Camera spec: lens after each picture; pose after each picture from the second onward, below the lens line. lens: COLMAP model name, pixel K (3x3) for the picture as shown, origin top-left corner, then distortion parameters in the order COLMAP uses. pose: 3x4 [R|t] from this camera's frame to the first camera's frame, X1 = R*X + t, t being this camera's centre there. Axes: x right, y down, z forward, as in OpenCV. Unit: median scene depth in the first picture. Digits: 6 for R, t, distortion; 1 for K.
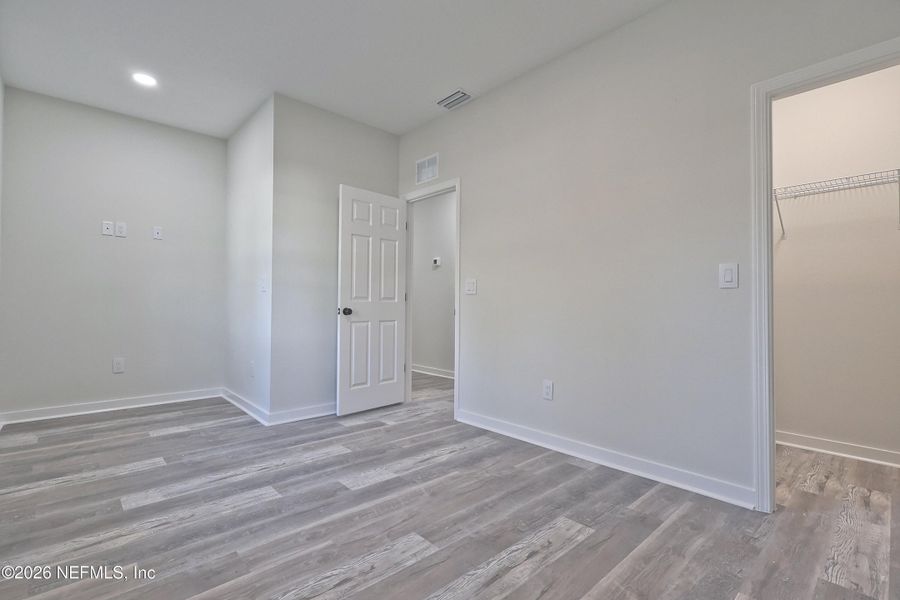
lens RADIAL K [[416.2, 0, 450.0], [0, 416.2, 300.0], [0, 0, 1]] dist [0.000829, 0.000013]
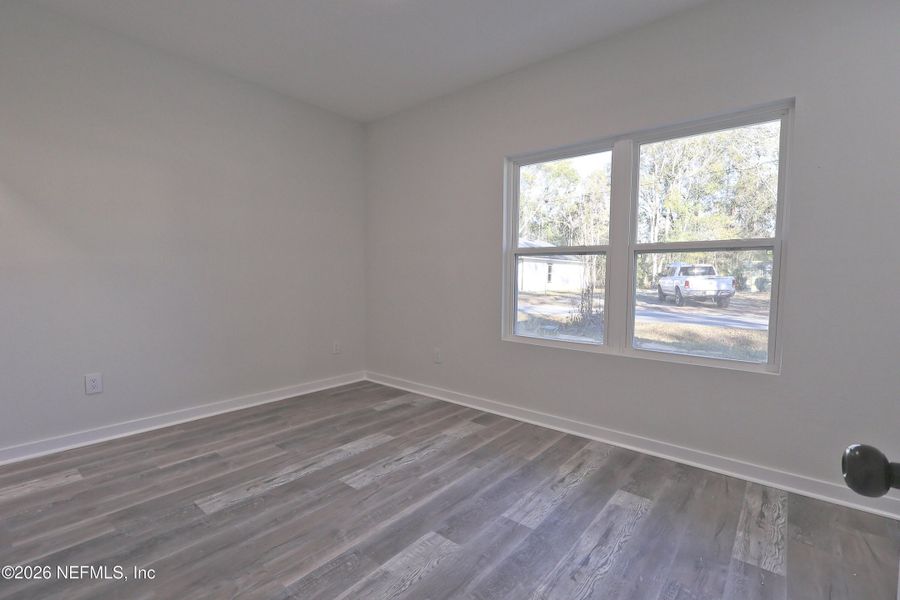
lens RADIAL K [[416.2, 0, 450.0], [0, 416.2, 300.0], [0, 0, 1]] dist [0.000829, 0.000013]
pose [[-0.991117, -0.011800, -0.132467, -0.172558], [-0.018142, 0.998741, 0.046774, -0.056220], [0.131749, 0.048762, -0.990083, 2.045282]]
